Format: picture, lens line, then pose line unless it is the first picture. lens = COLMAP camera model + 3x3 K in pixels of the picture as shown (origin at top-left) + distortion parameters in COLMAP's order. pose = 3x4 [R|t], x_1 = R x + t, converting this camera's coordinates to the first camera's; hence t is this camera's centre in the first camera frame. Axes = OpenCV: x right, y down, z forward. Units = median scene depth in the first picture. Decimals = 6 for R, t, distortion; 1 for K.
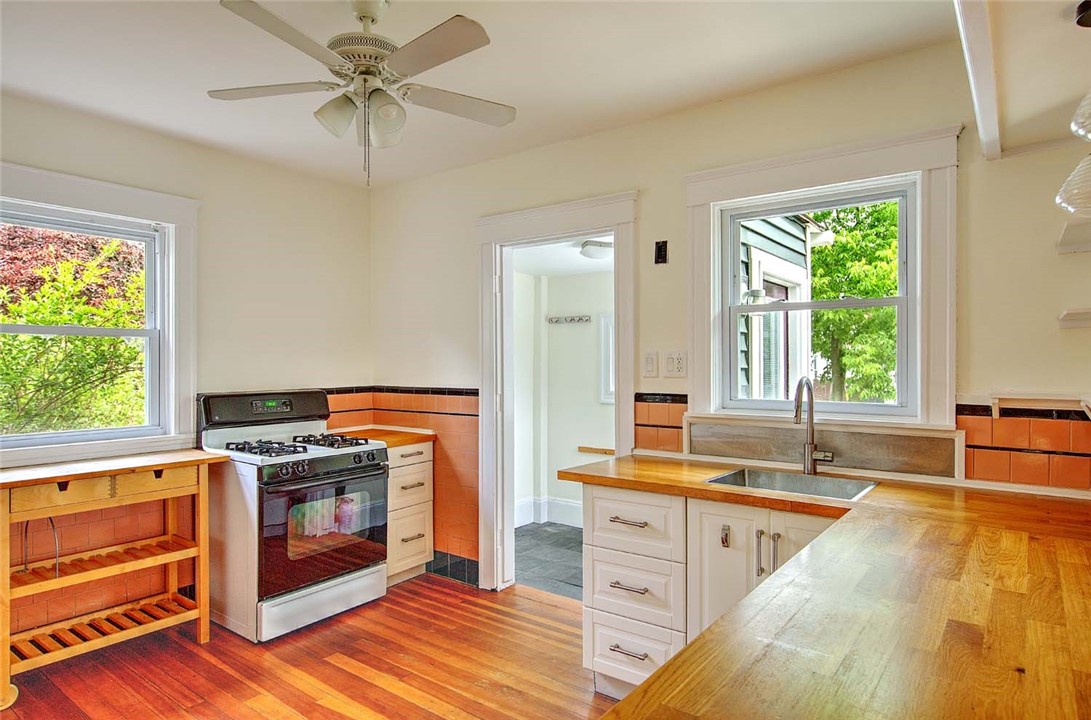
lens RADIAL K [[635.0, 0, 545.5], [0, 635.0, 360.0], [0, 0, 1]] dist [0.000951, 0.000161]
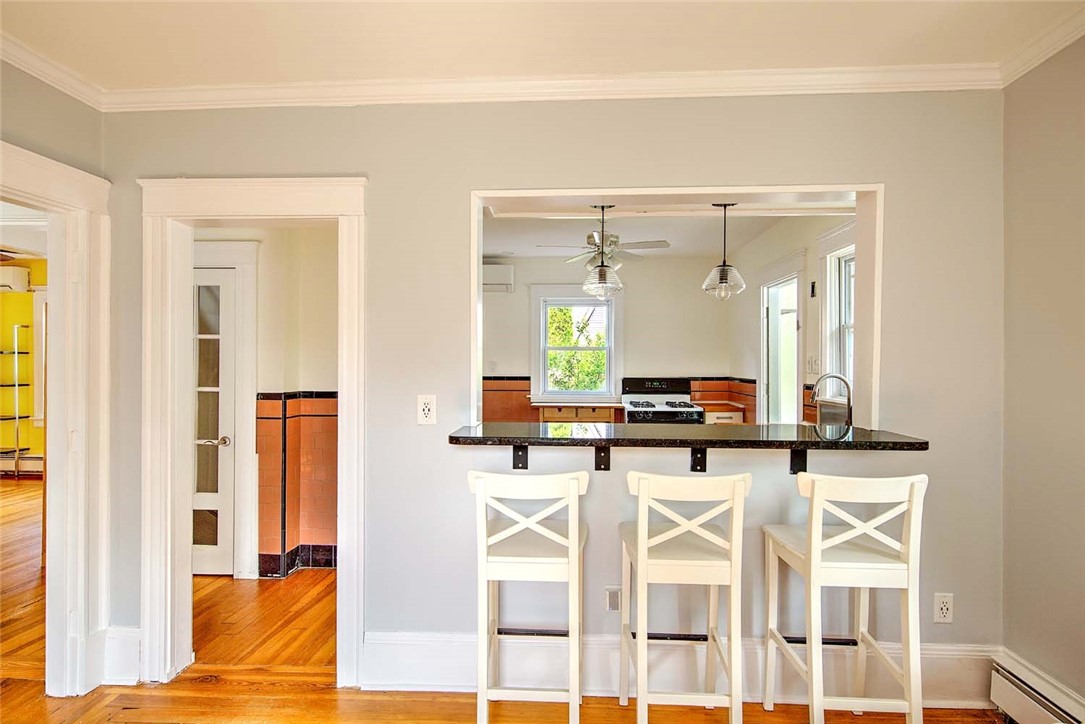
lens RADIAL K [[550.2, 0, 542.5], [0, 550.2, 362.0], [0, 0, 1]] dist [0.004873, 0.000235]
pose [[0.552888, 0.004388, -0.833244, 0.744248], [-0.001397, 0.999990, 0.004339, -0.003493], [0.833254, -0.001235, 0.552889, -0.201563]]
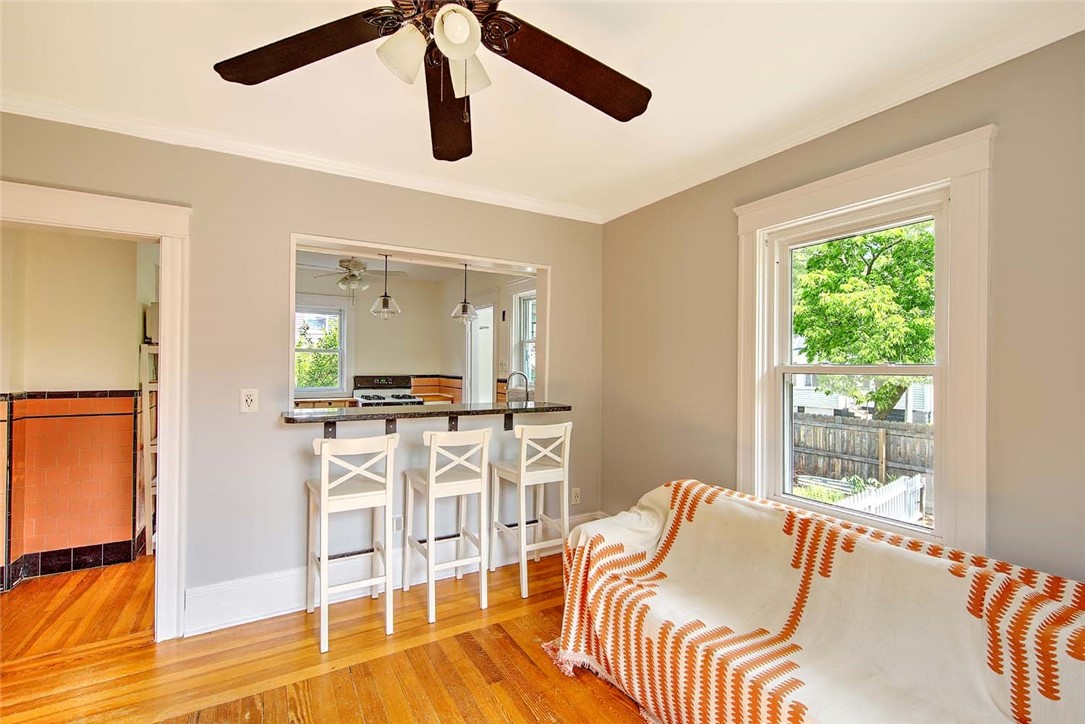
lens RADIAL K [[496.1, 0, 542.5], [0, 496.1, 362.0], [0, 0, 1]] dist [-0.001090, -0.000479]
pose [[0.919239, 0.010403, -0.393562, 0.815495], [-0.011458, 0.999934, -0.000332, -0.006052], [0.393533, 0.004815, 0.919298, -0.451876]]
